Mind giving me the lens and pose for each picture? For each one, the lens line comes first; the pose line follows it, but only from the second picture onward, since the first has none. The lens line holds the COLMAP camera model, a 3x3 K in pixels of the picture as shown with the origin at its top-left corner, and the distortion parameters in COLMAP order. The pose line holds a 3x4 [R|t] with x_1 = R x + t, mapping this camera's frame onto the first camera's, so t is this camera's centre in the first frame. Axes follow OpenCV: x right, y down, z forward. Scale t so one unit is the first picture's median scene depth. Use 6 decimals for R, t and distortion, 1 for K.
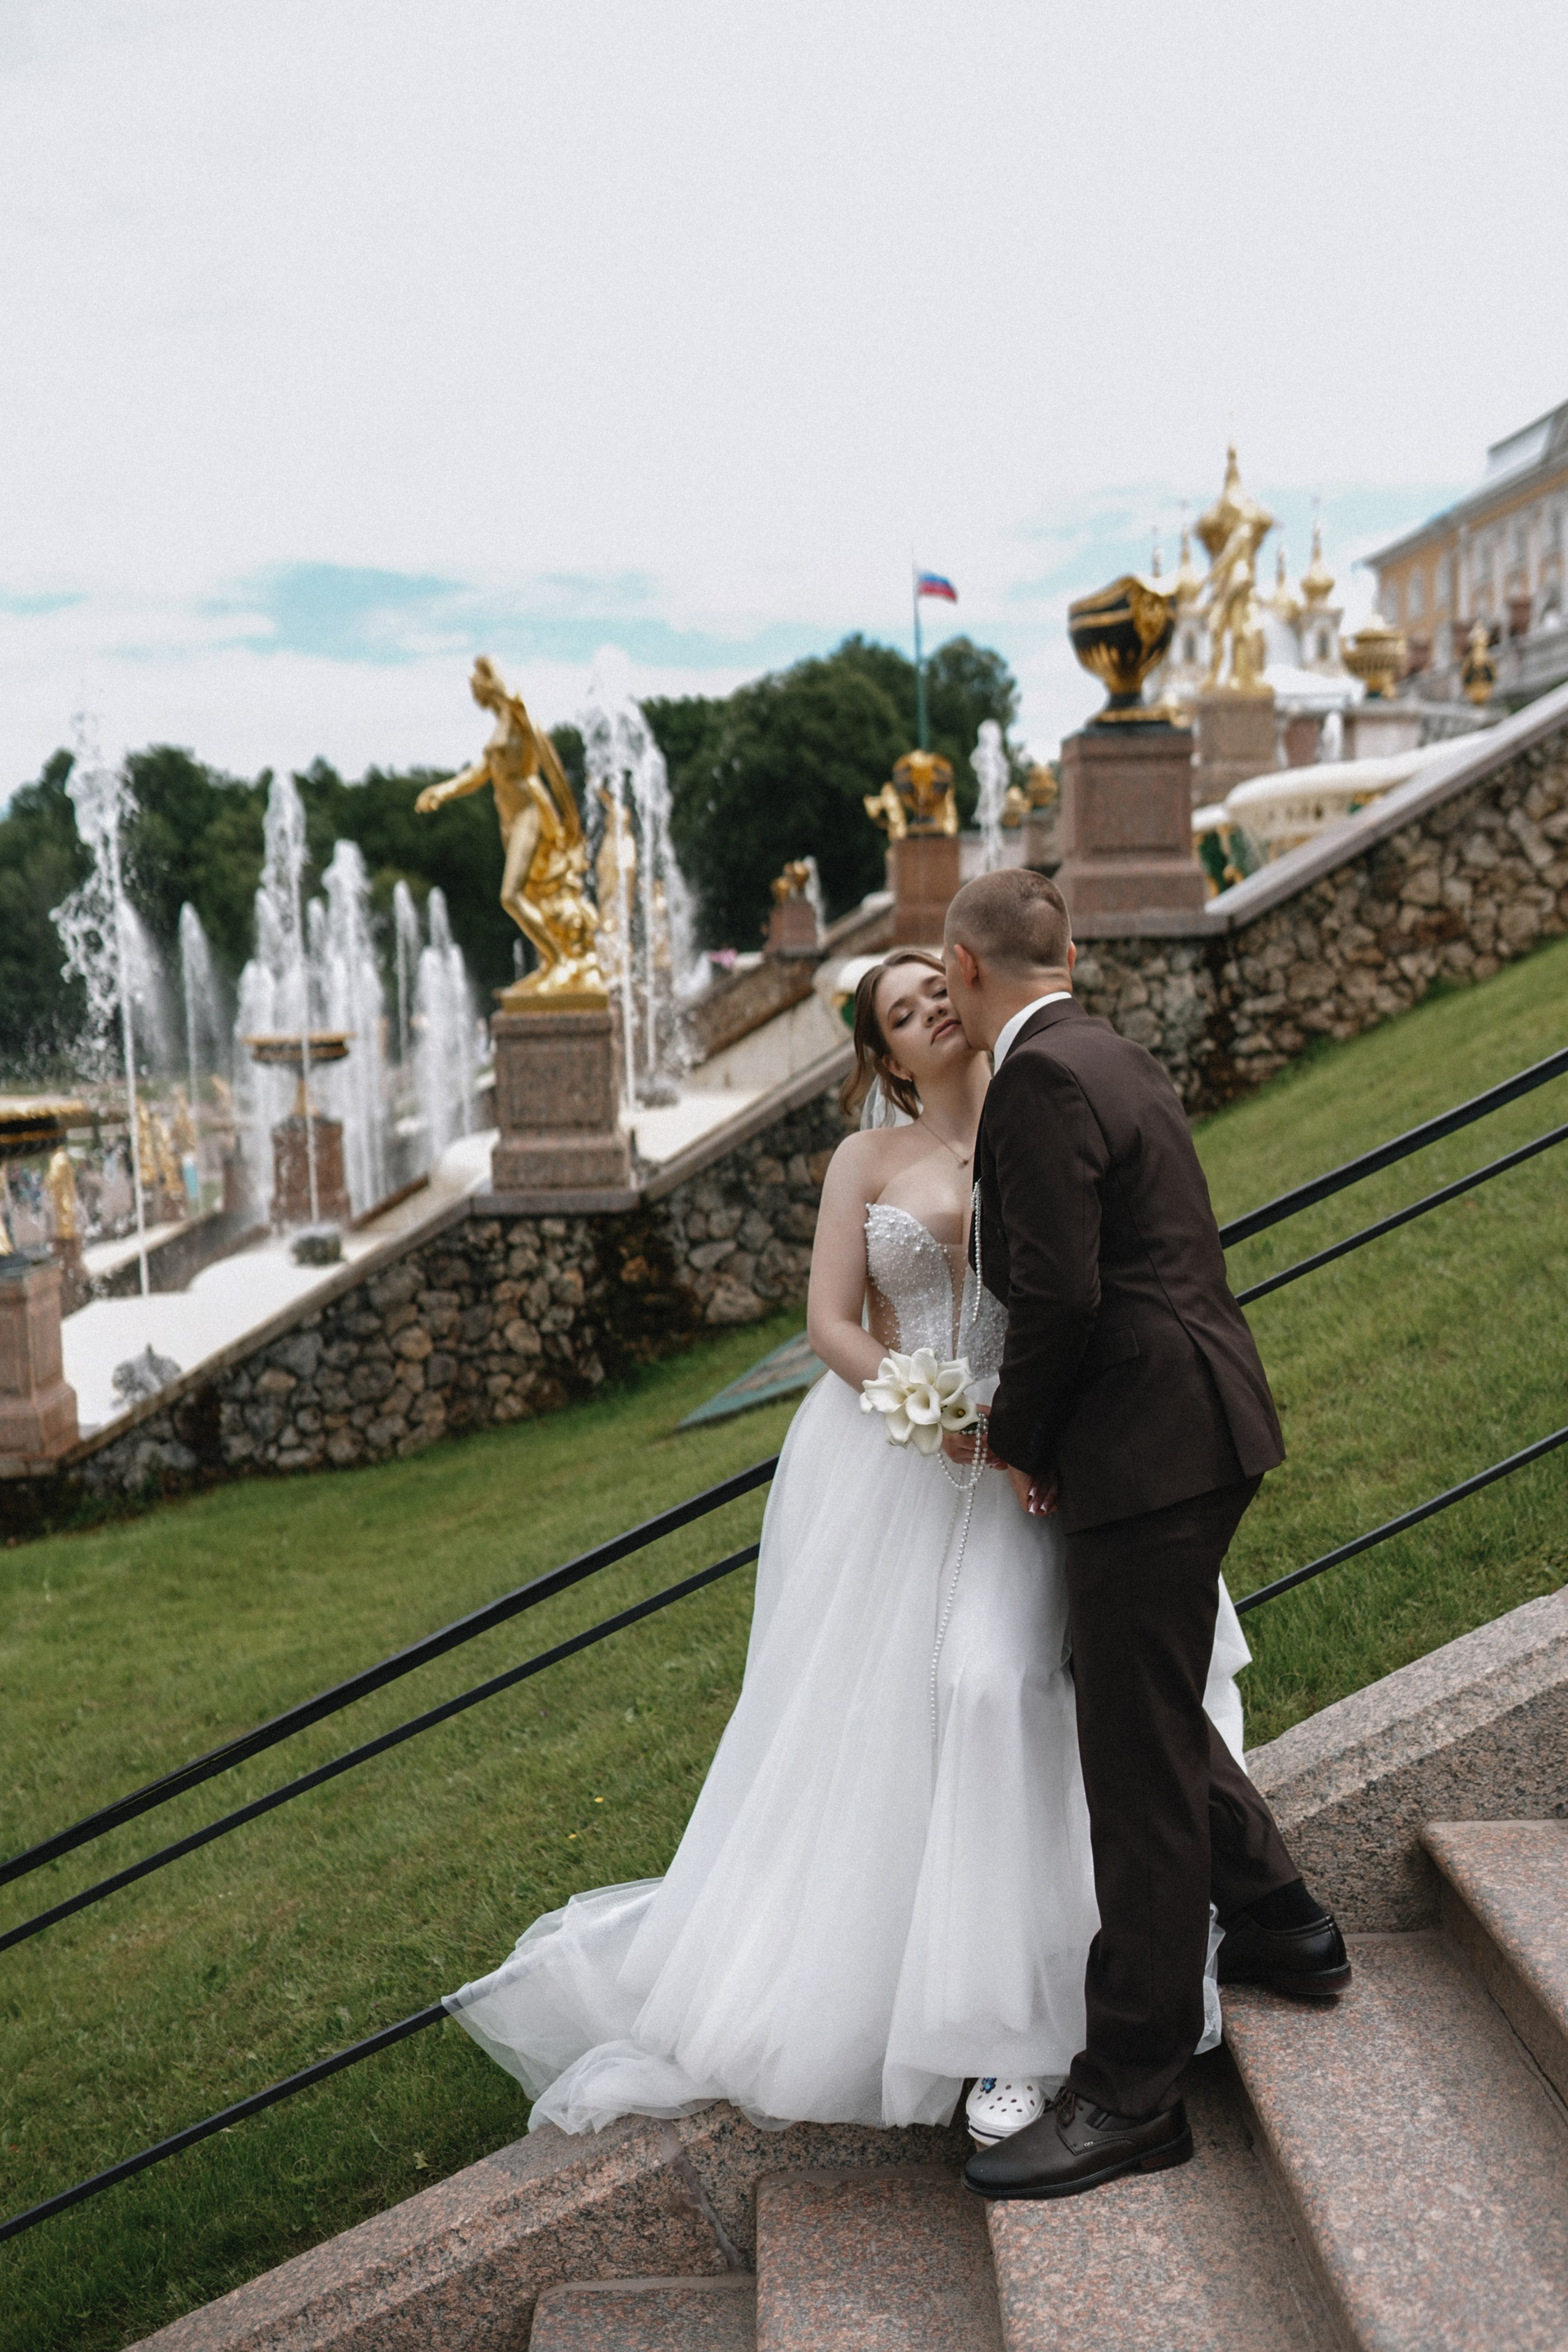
lens RADIAL K [[2303.7, 0, 780.0], [0, 2303.7, 1175.7], [0, 0, 1]] dist [-0.010330, 0.022565]
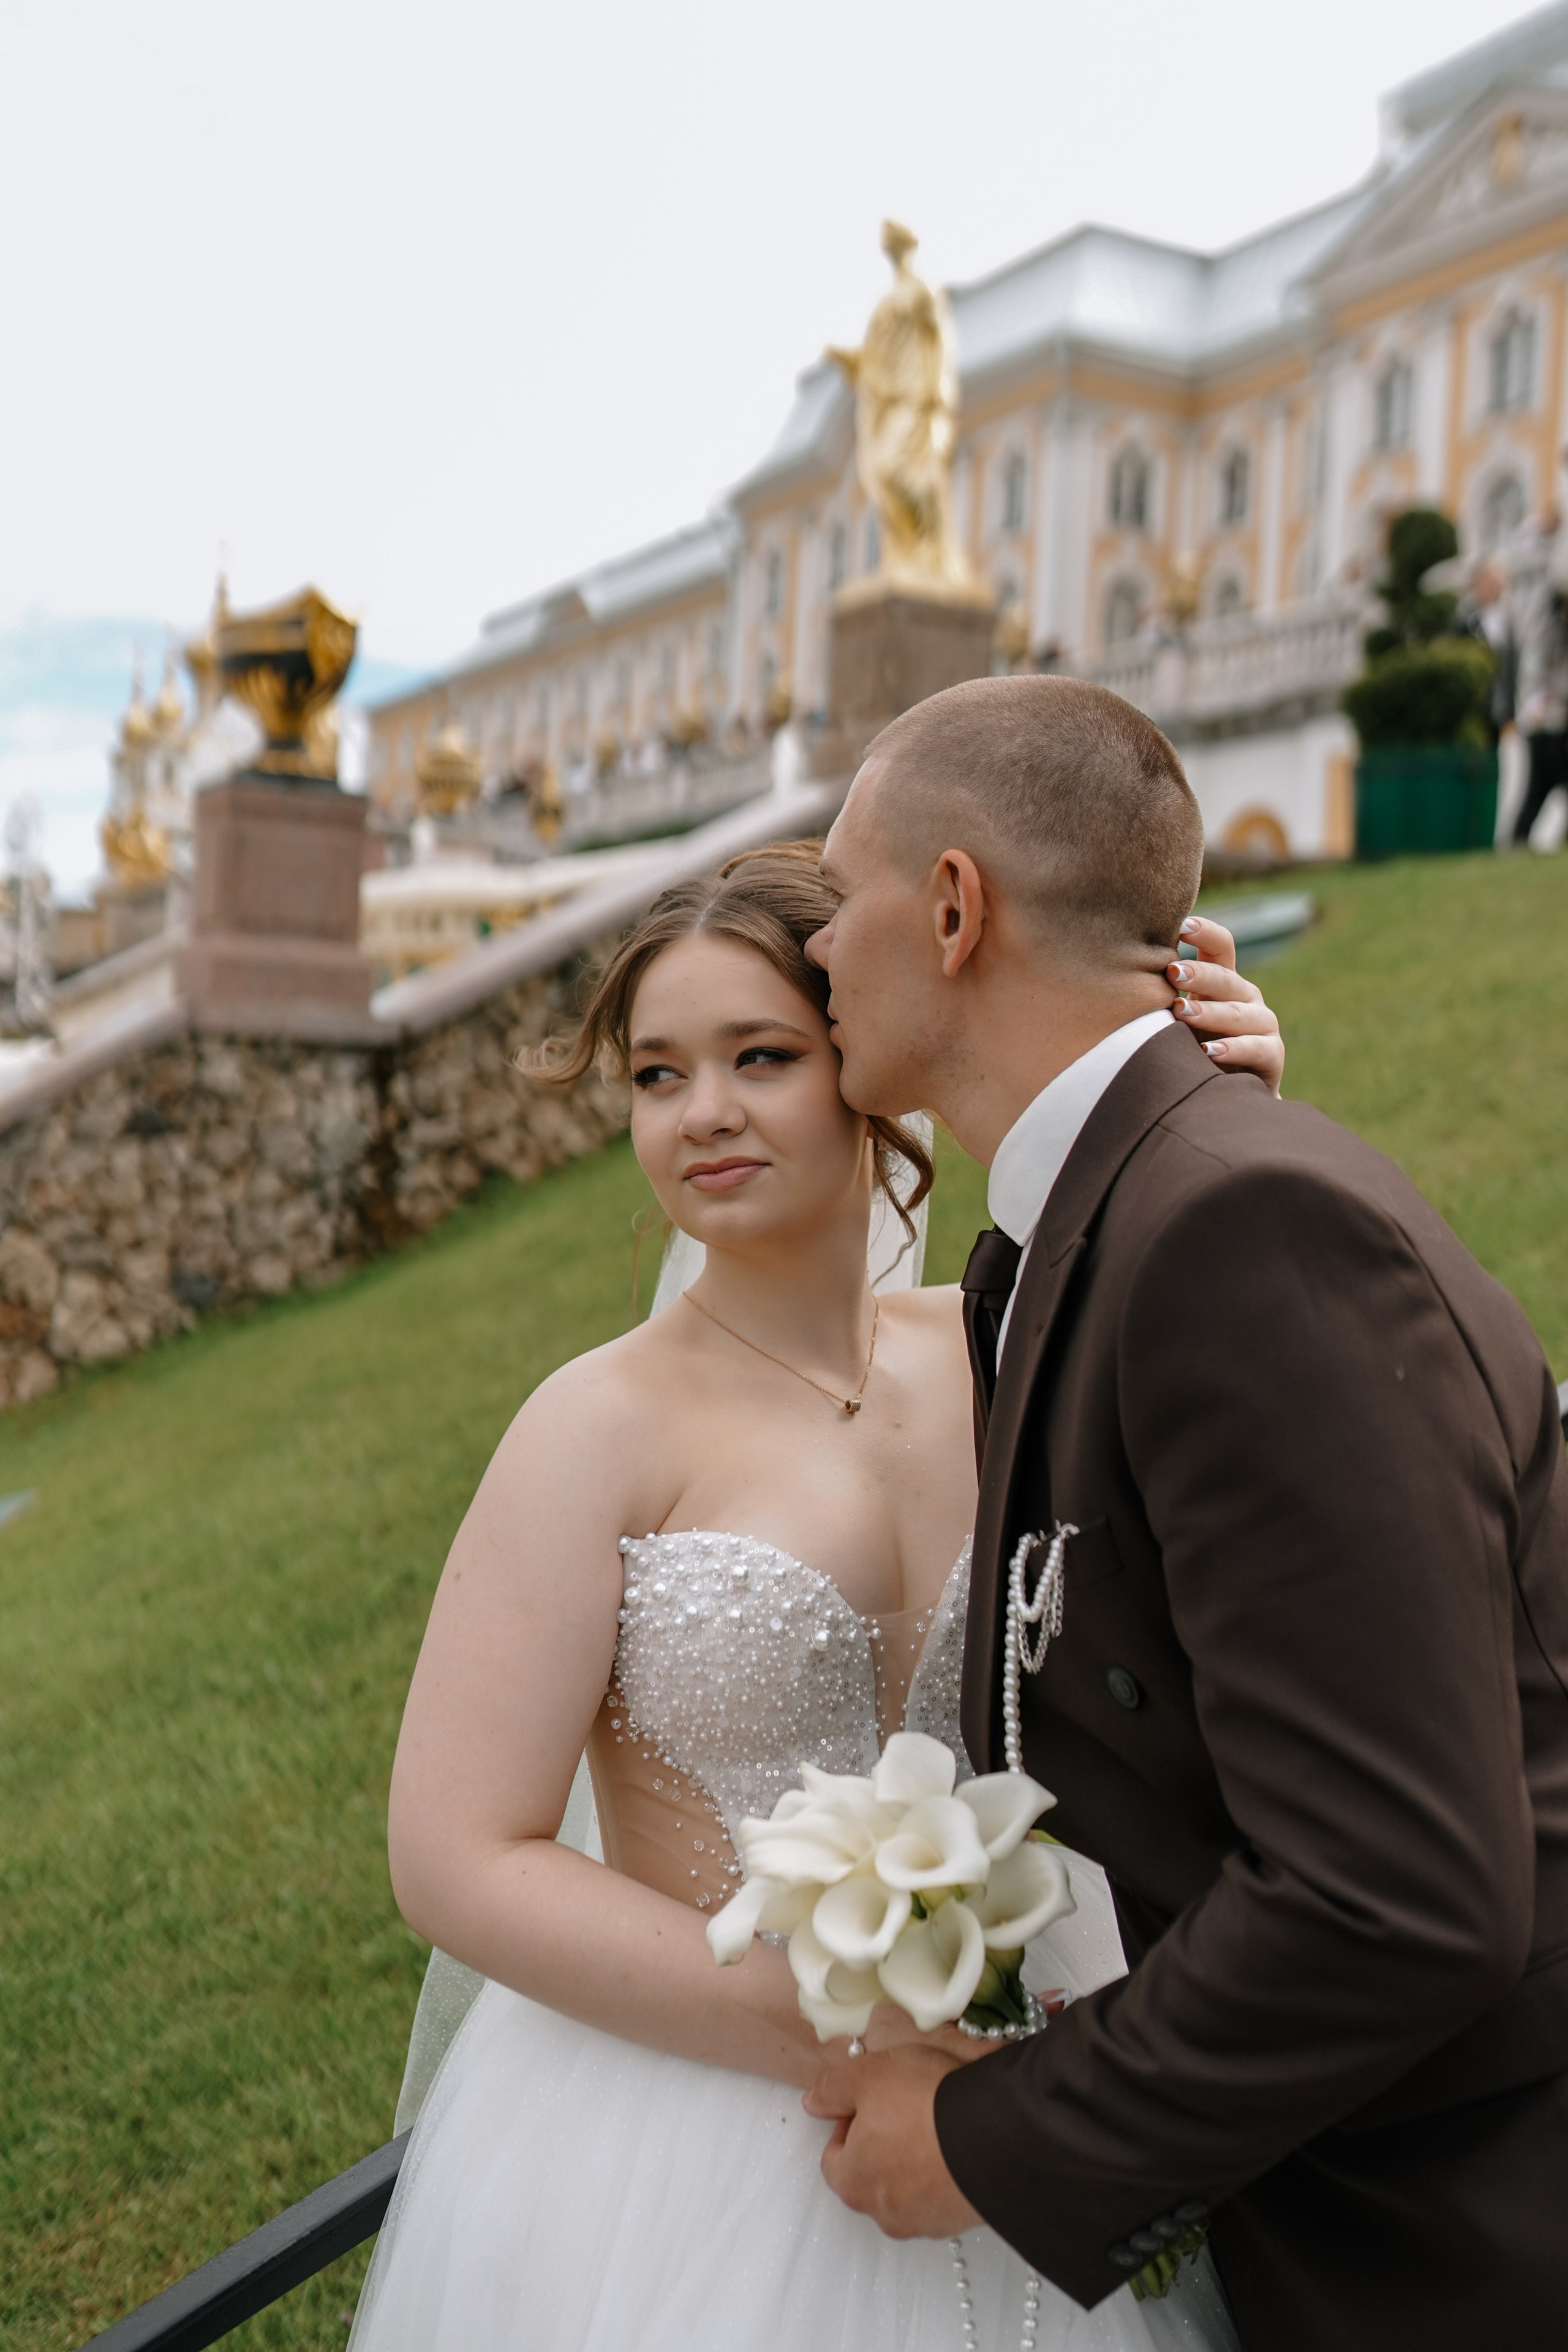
lens RADIAL K [[2188.9, 0, 784.0], [0, 2188.9, 1176.0], [0, 0, 1]] dist [-0.007059, -0.000092]
pose [[0.884287, 0.060099, 0.463059, -0.041763], [-0.031107, 0.997062, -0.070003, -0.007638], [-0.465906, 0.047499, 0.883559, 0.249995]]
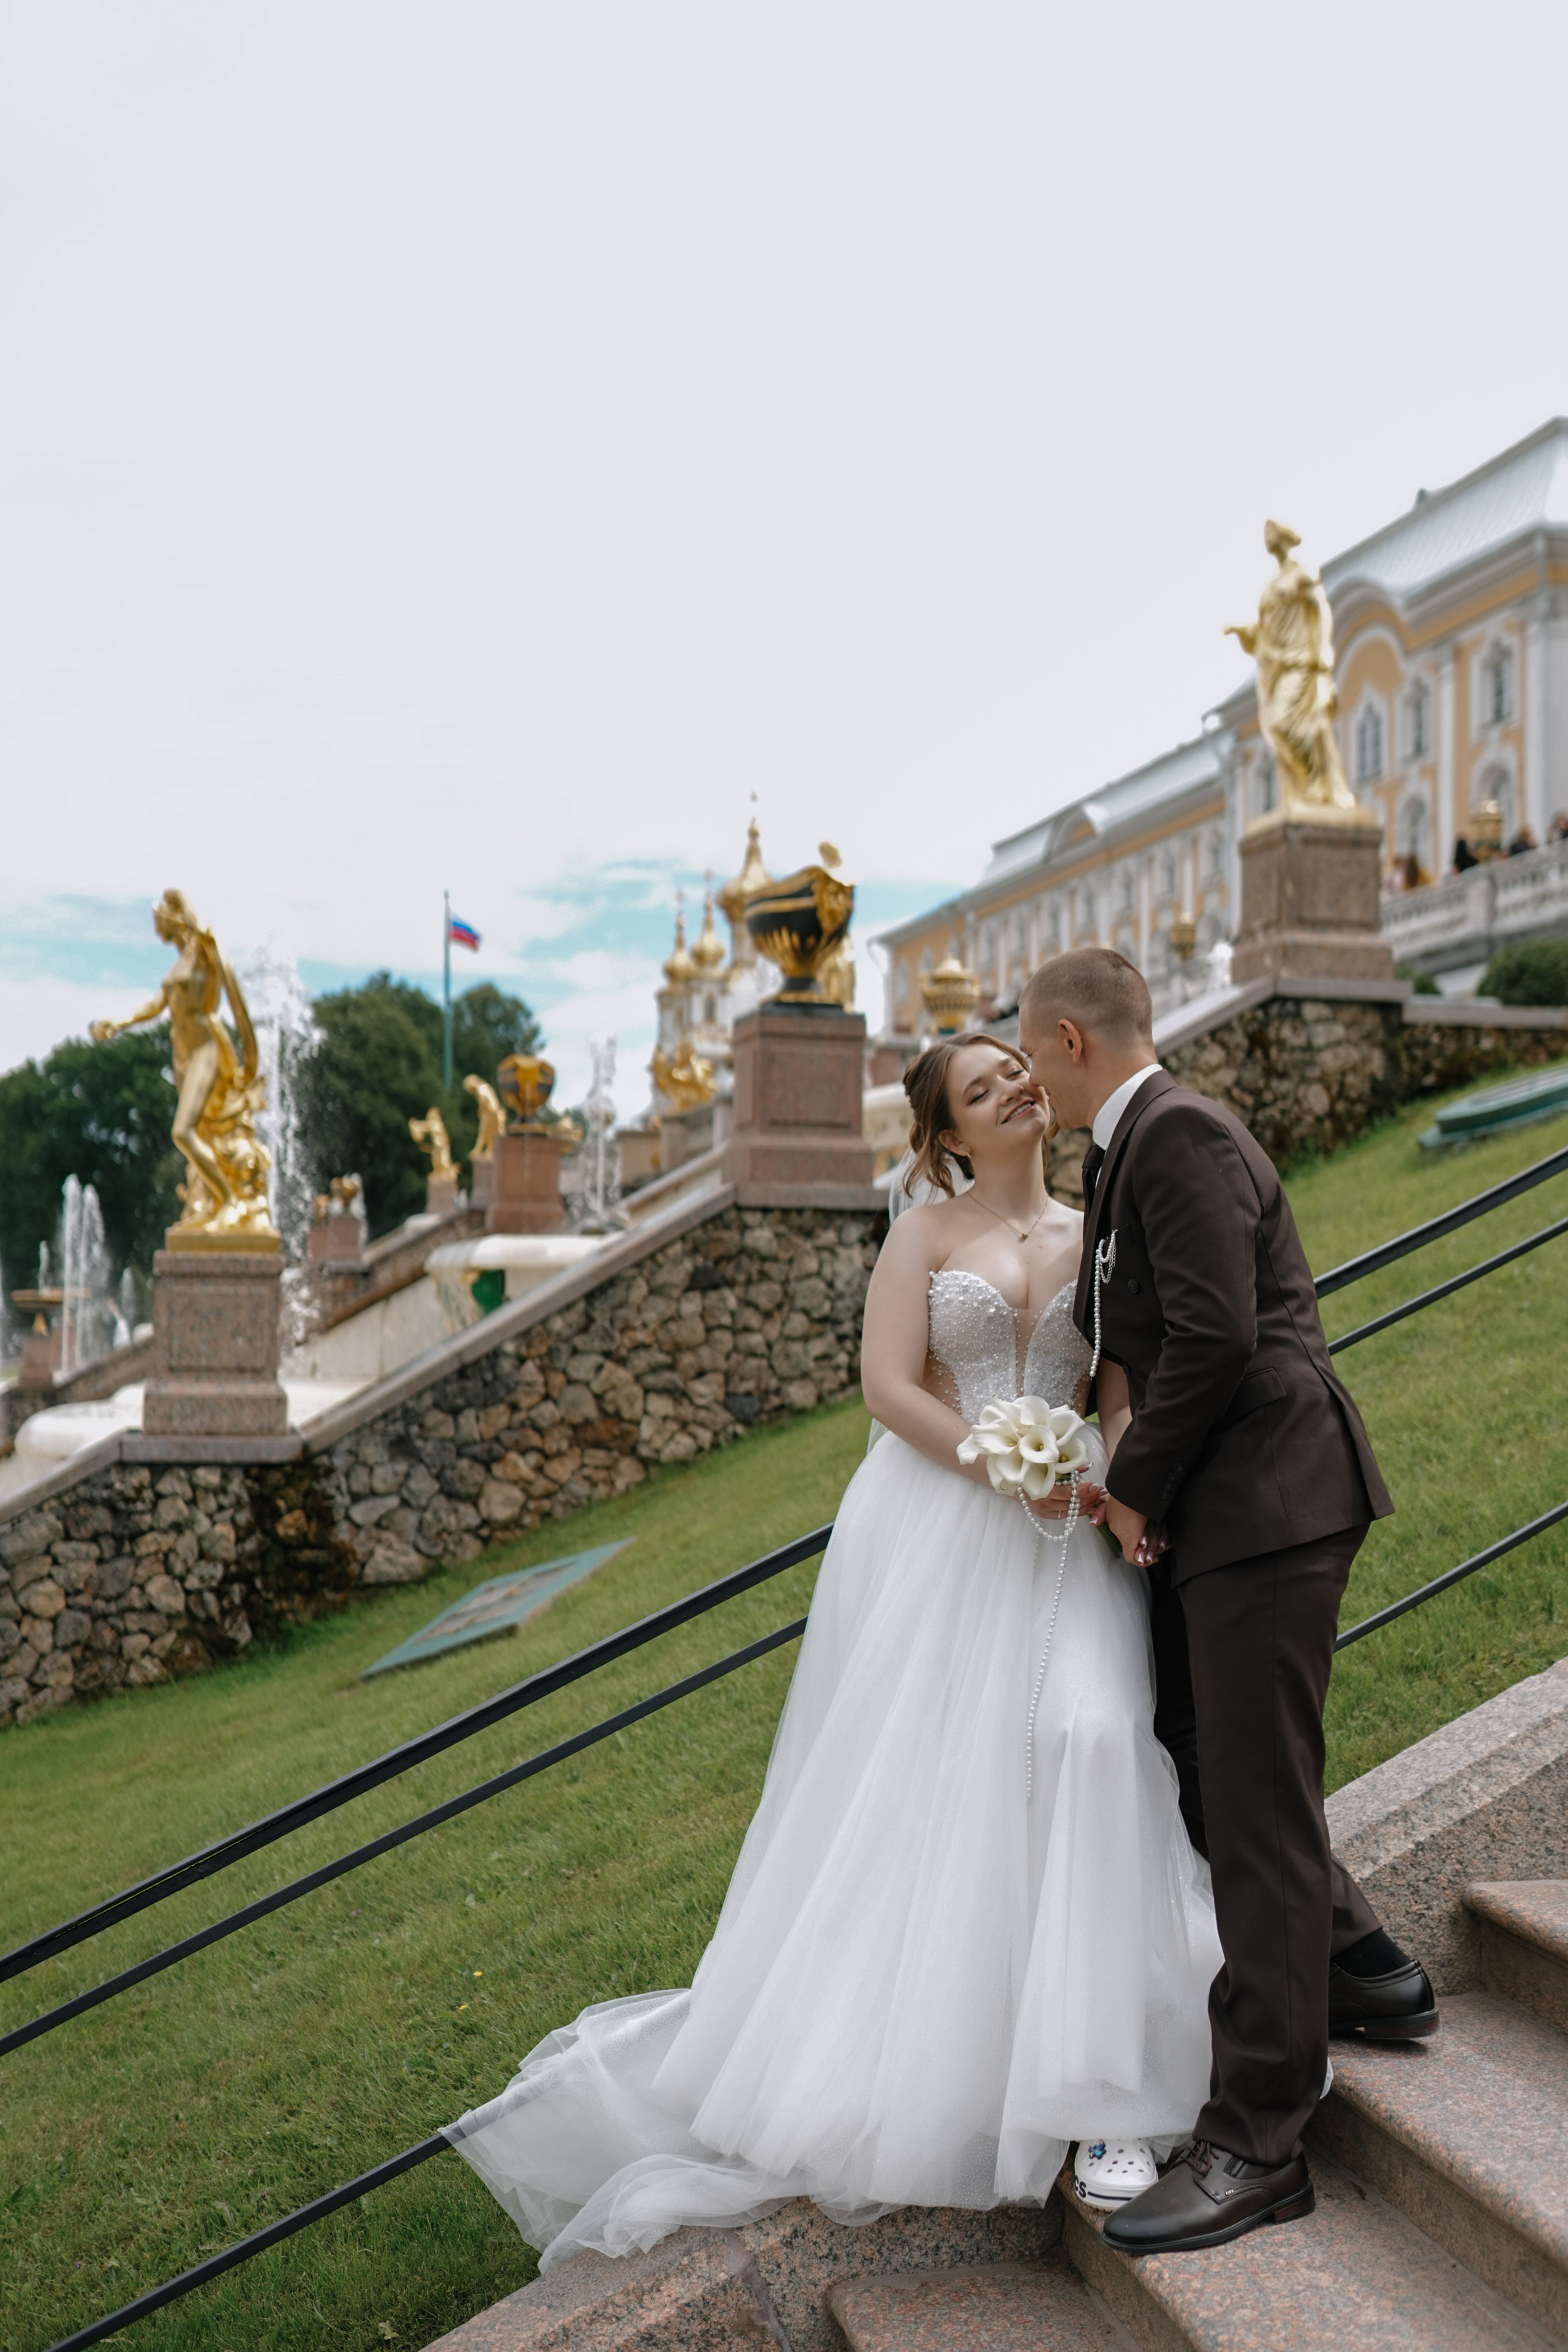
lens RADIAL K [[2303.7, 0, 780.0], [0, 2303.7, 1175.7], [0, 0, 1]] dist [-0.010330, 0.022565]
pose [[0.971894, 0.058443, 0.228049, -0.093393], [-0.021462, 0.986657, -0.161389, 0.048550], [-0.234438, 0.151958, 0.960181, 0.011923]]
